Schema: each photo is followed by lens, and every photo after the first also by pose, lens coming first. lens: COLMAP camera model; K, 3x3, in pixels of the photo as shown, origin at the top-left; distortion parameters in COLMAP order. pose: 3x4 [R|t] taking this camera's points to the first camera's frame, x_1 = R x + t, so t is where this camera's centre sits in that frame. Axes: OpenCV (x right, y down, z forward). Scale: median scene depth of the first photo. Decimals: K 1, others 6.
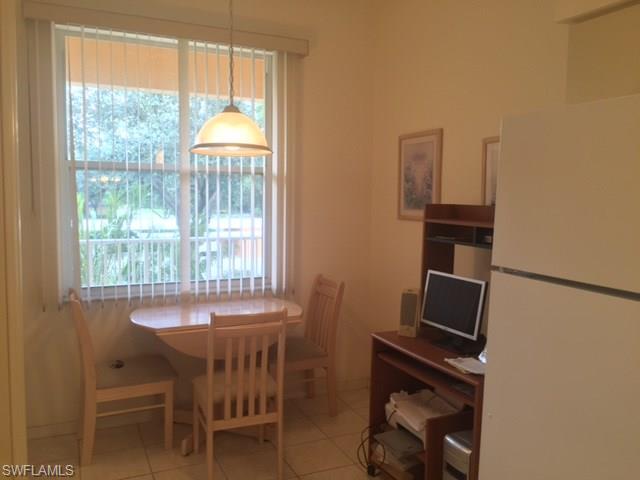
lens RADIAL K [[548.1, 0, 320.0], [0, 548.1, 240.0], [0, 0, 1]] dist [0.001296, 0.000067]
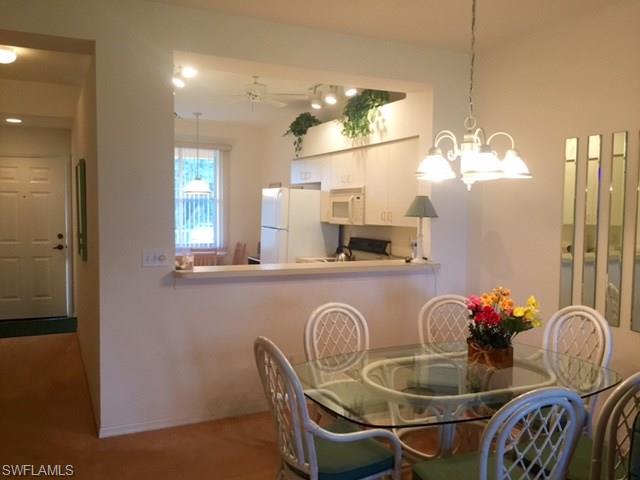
lens RADIAL K [[548.1, 0, 320.0], [0, 548.1, 240.0], [0, 0, 1]] dist [0.001296, 0.000067]
pose [[0.999378, -0.007308, 0.034498, 0.279712], [0.009146, 0.998531, -0.053413, 0.189857], [-0.034057, 0.053696, 0.997976, -1.415236]]
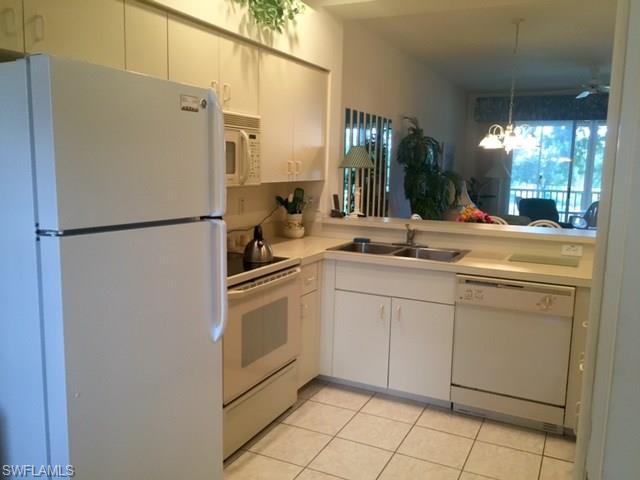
lens RADIAL K [[548.1, 0, 320.0], [0, 548.1, 240.0], [0, 0, 1]] dist [0.001296, 0.000067]
pose [[-0.641331, -0.141338, 0.754134, -1.805681], [0.044761, 0.974321, 0.220671, -0.637428], [-0.765958, 0.175279, -0.618535, 5.905239]]
